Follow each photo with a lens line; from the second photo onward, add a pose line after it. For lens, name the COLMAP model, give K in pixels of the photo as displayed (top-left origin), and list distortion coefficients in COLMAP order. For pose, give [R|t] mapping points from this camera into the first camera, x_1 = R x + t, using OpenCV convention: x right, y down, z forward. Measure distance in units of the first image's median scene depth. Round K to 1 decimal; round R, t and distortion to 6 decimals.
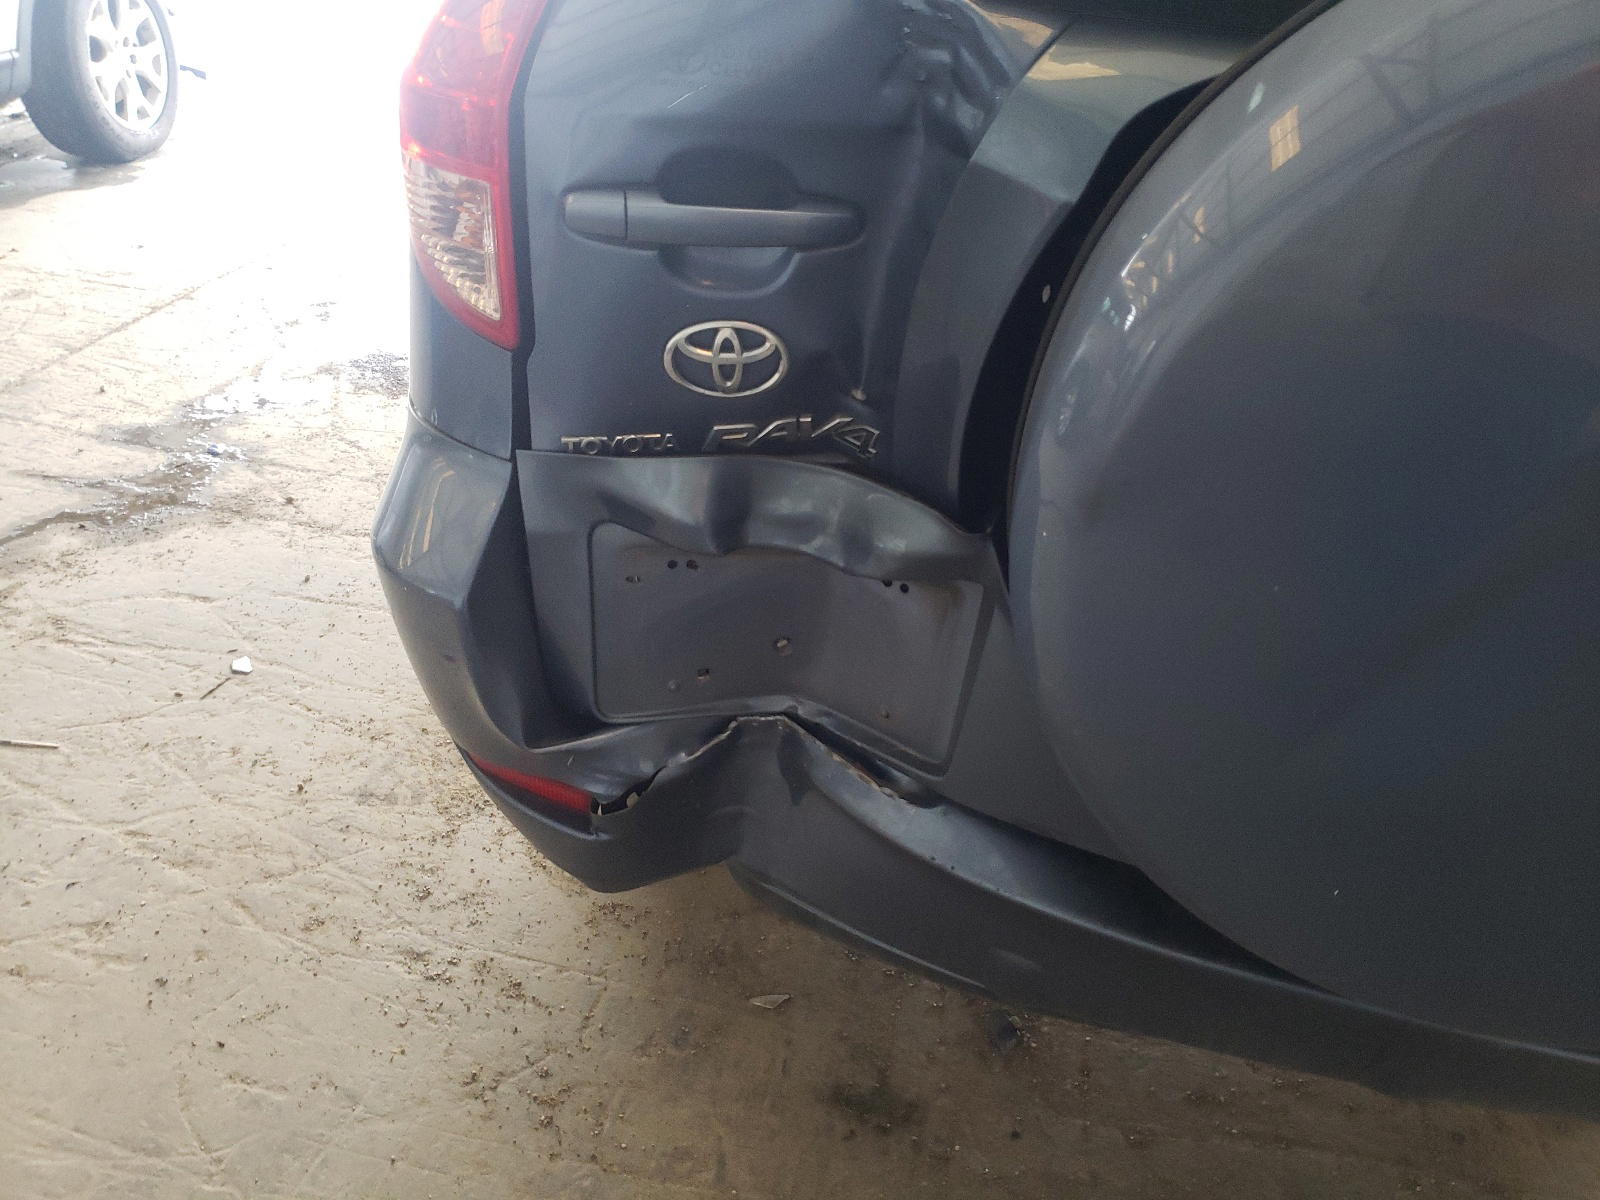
lens RADIAL K [[1211.8, 0, 803.4], [0, 1211.8, 595.8], [0, 0, 1]] dist [-0.001231, -0.009261]
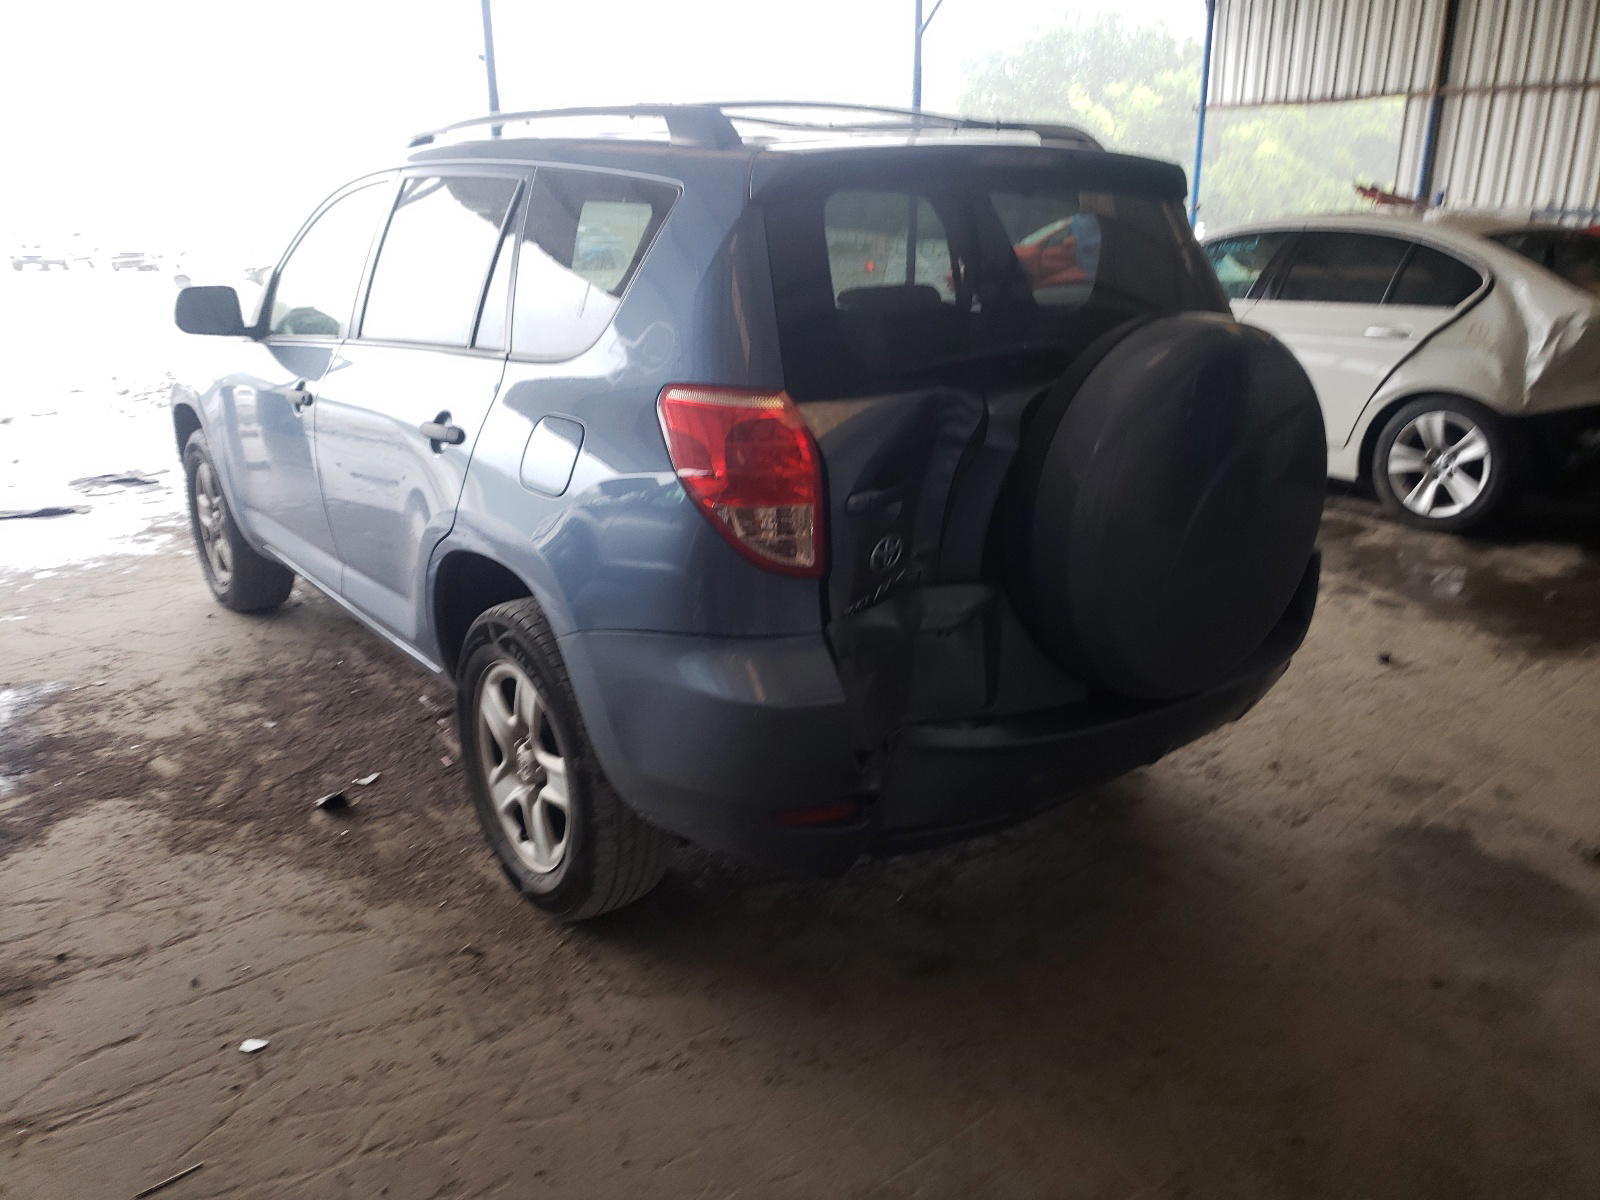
lens RADIAL K [[1211.8, 0, 797.7], [0, 1211.8, 606.8], [0, 0, 1]] dist [-0.001231, -0.009261]
pose [[0.685854, -0.310796, 0.658036, -0.833559], [0.441811, 0.896339, -0.037140, -0.046843], [-0.578280, 0.316200, 0.752070, -0.276612]]
